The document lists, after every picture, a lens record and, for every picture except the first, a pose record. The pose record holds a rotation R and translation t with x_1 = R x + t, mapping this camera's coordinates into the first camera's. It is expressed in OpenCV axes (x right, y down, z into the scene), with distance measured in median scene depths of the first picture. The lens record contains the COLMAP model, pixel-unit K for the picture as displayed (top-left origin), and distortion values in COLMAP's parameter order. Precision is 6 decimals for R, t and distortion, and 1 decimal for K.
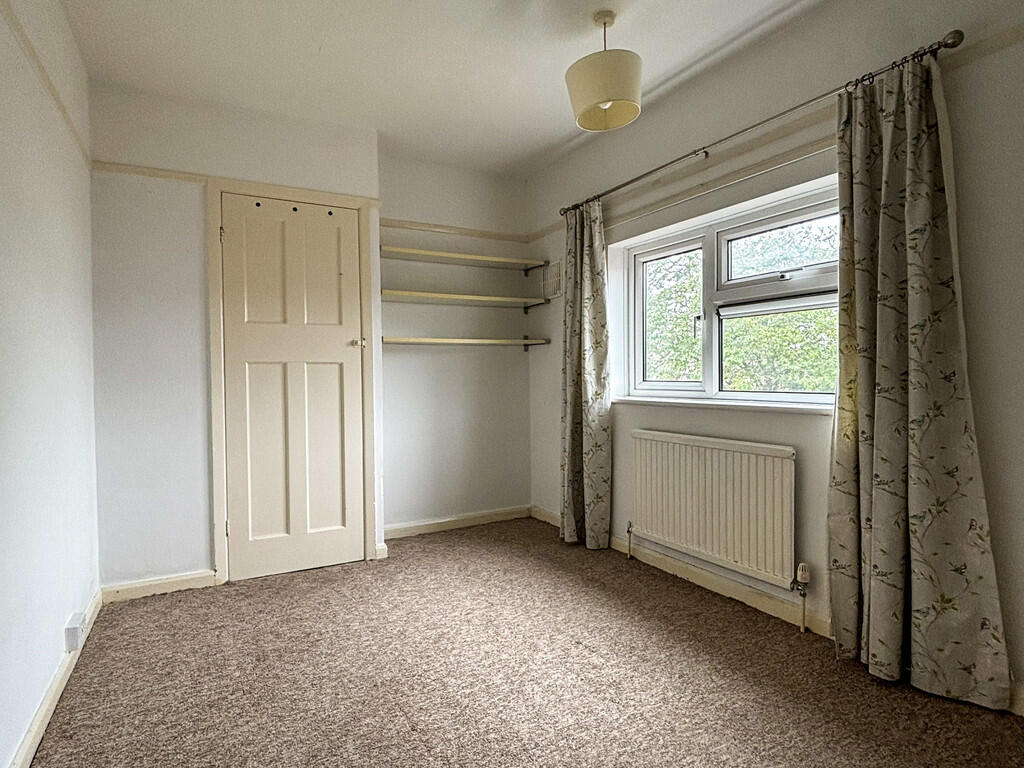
lens RADIAL K [[564.3, 0, 507.1], [0, 564.3, 382.2], [0, 0, 1]] dist [0.002944, 0.001385]
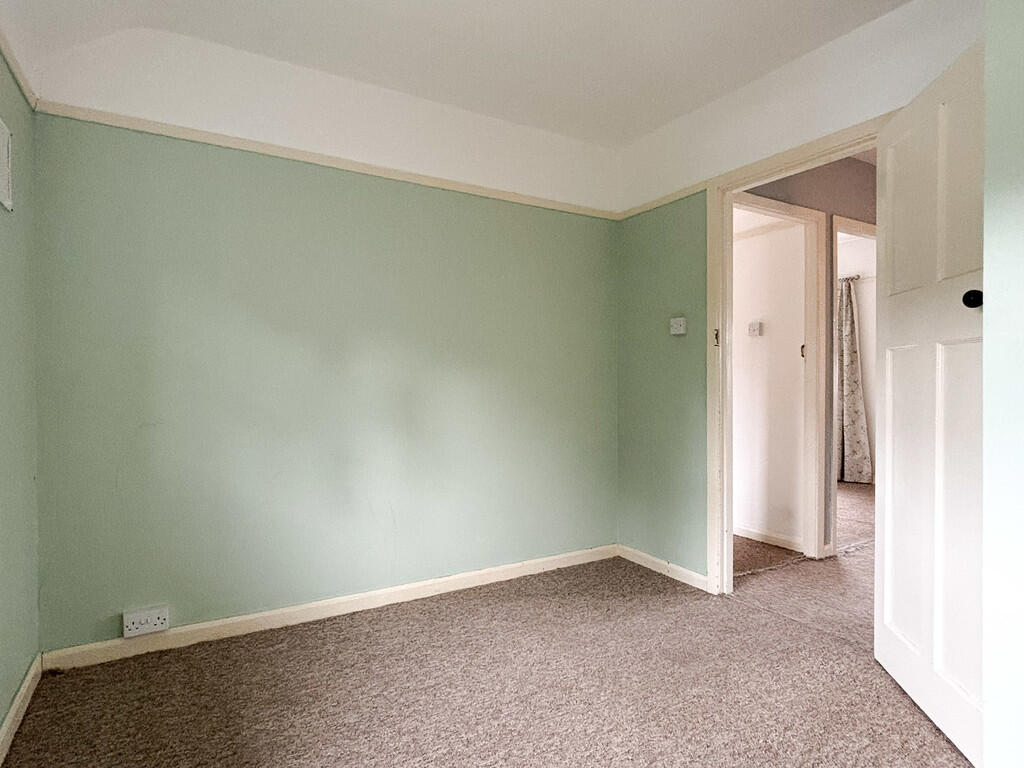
lens RADIAL K [[564.3, 0, 515.8], [0, 564.3, 383.0], [0, 0, 1]] dist [0.002944, 0.001385]
pose [[0.995920, 0.006625, 0.089993, -1.400267], [-0.006416, 0.999976, -0.002616, 0.018794], [-0.090008, 0.002028, 0.995939, -1.980989]]
